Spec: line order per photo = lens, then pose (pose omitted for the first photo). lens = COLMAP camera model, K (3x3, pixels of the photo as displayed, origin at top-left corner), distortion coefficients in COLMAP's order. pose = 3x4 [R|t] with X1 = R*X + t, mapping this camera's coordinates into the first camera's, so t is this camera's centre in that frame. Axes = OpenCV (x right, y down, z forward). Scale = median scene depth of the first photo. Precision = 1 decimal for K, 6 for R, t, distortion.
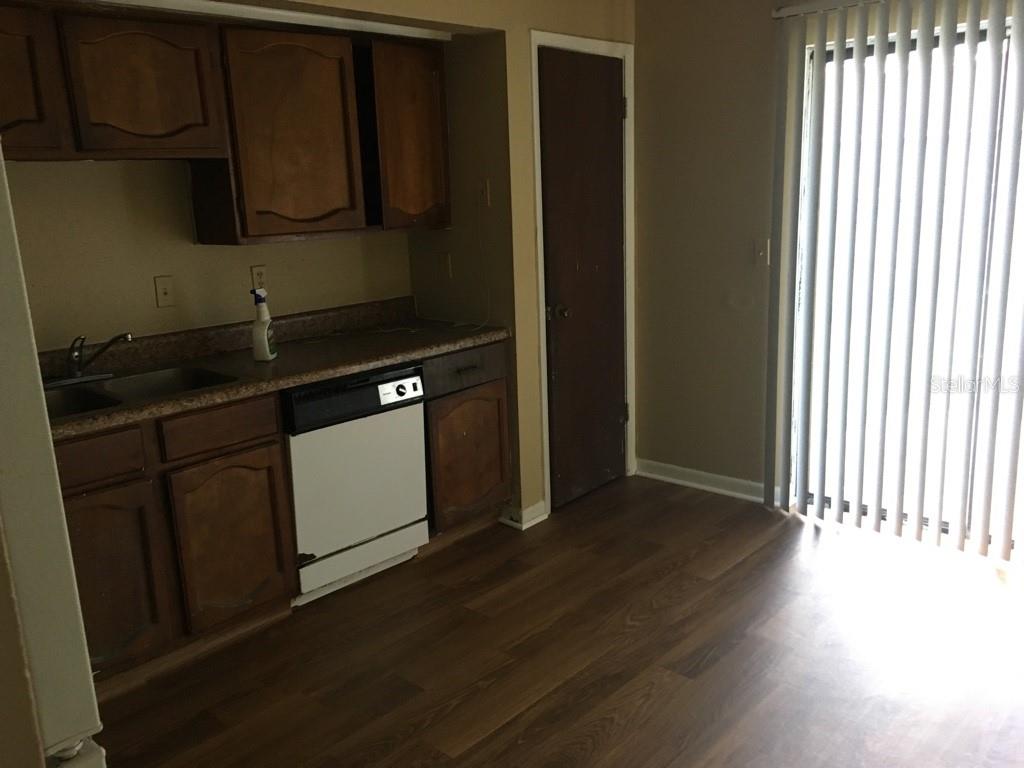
lens RADIAL K [[860.5, 0, 515.1], [0, 860.5, 388.1], [0, 0, 1]] dist [0.066227, -0.081204]
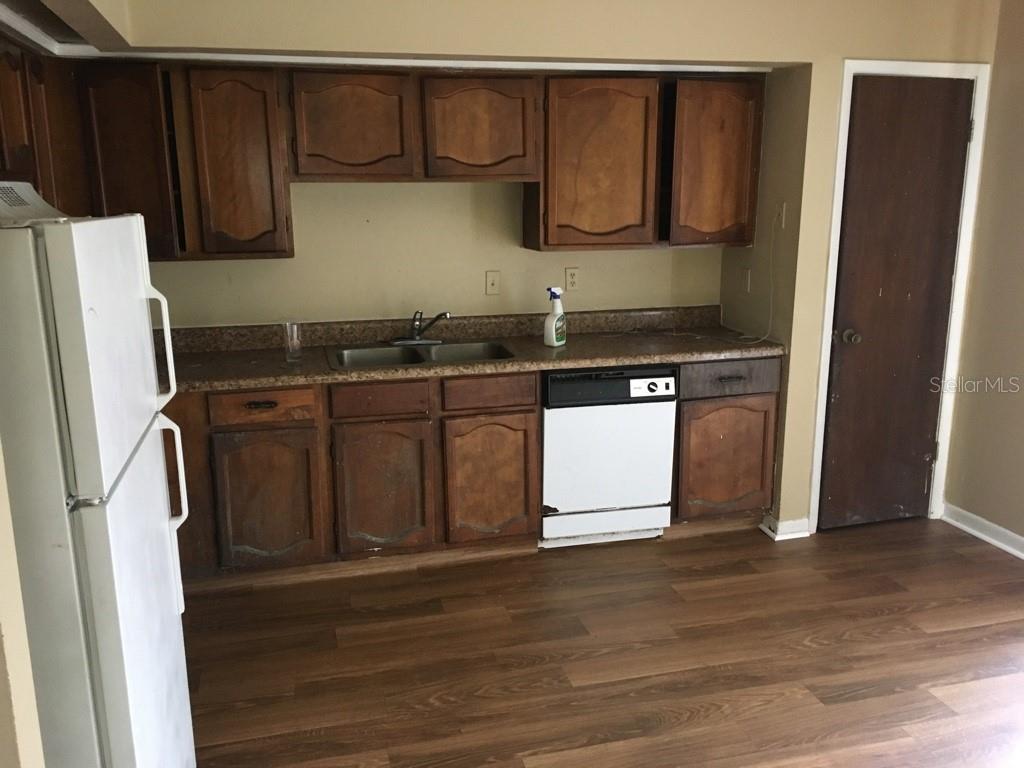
lens RADIAL K [[860.5, 0, 515.1], [0, 860.5, 388.1], [0, 0, 1]] dist [0.066227, -0.081204]
pose [[0.846375, 0.154438, -0.509704, 0.295171], [-0.149388, 0.987456, 0.051133, -0.027212], [0.511207, 0.032866, 0.858829, -0.071949]]
